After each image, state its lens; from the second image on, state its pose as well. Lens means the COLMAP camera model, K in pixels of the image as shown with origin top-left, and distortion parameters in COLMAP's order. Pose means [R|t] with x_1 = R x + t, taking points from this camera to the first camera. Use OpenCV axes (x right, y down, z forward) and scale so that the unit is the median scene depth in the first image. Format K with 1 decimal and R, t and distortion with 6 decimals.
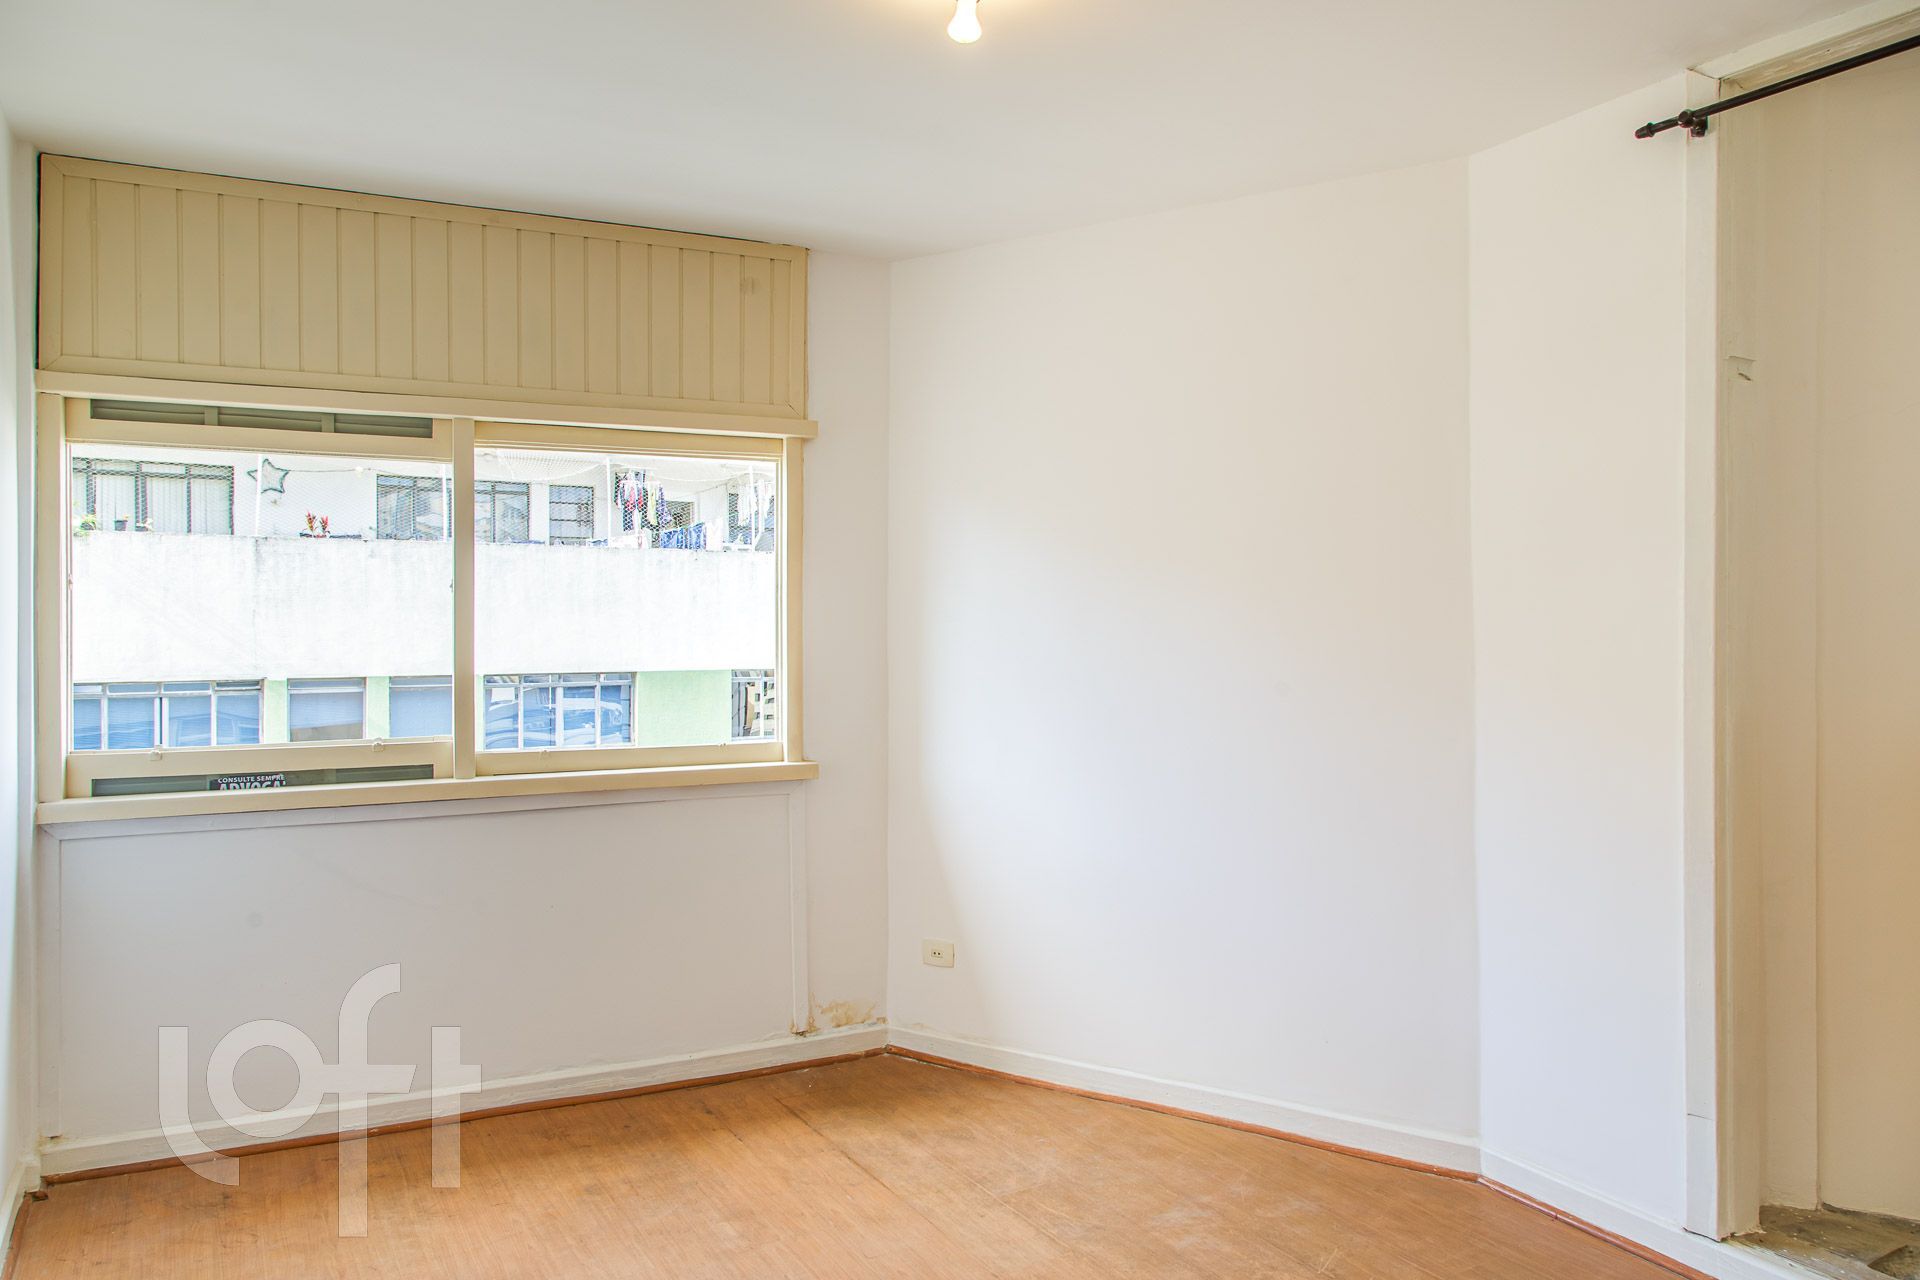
lens RADIAL K [[1321.8, 0, 777.5], [0, 1321.8, 614.2], [0, 0, 1]] dist [-0.001737, -0.002851]
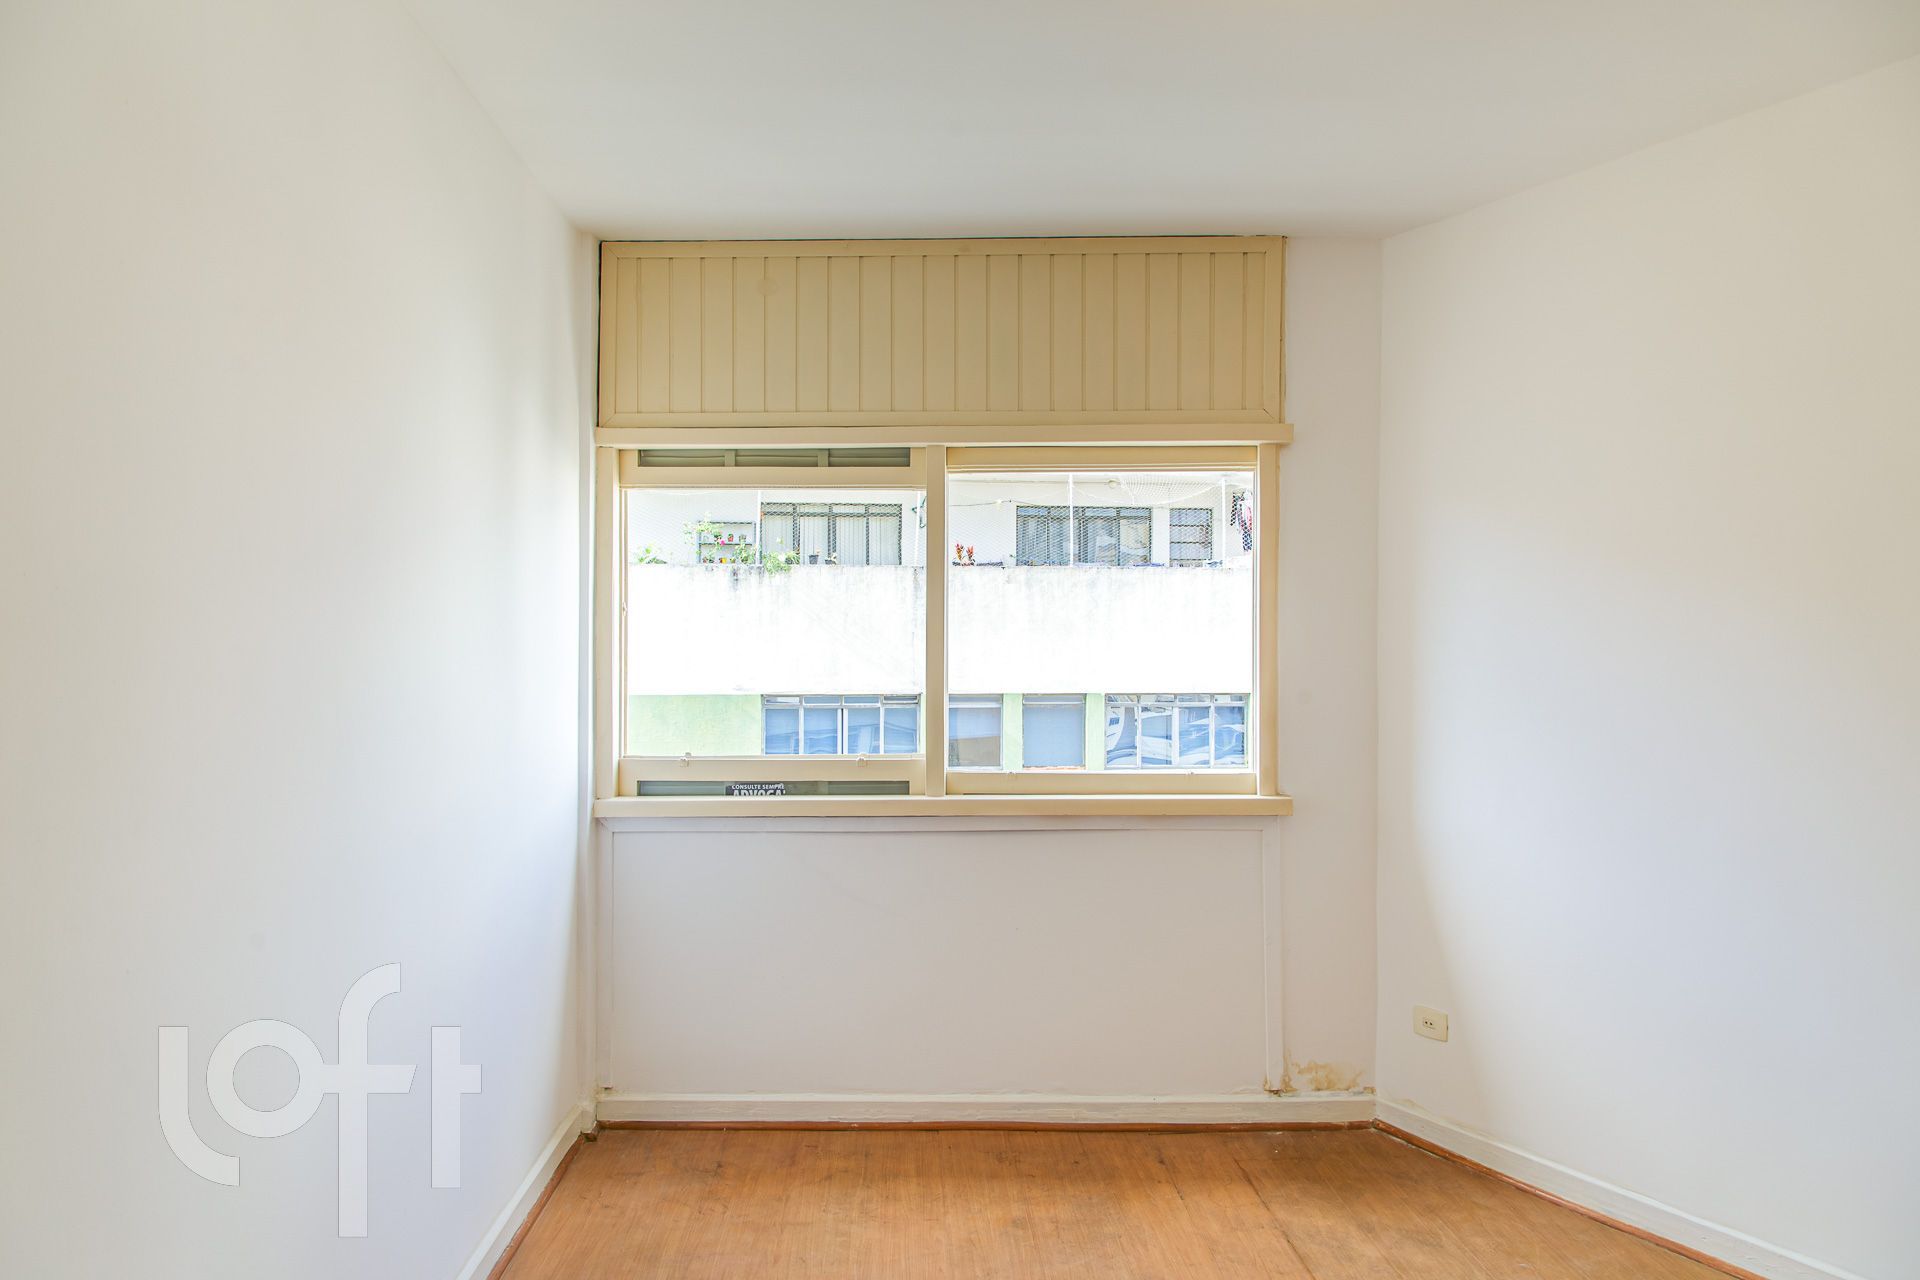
lens RADIAL K [[1267.5, 0, 885.5], [0, 1267.5, 634.5], [0, 0, 1]] dist [0.001543, 0.000142]
pose [[0.911923, -0.002952, -0.410352, 0.131584], [0.002733, 0.999996, -0.001121, -0.000250], [0.410353, -0.000099, 0.911927, 0.084578]]
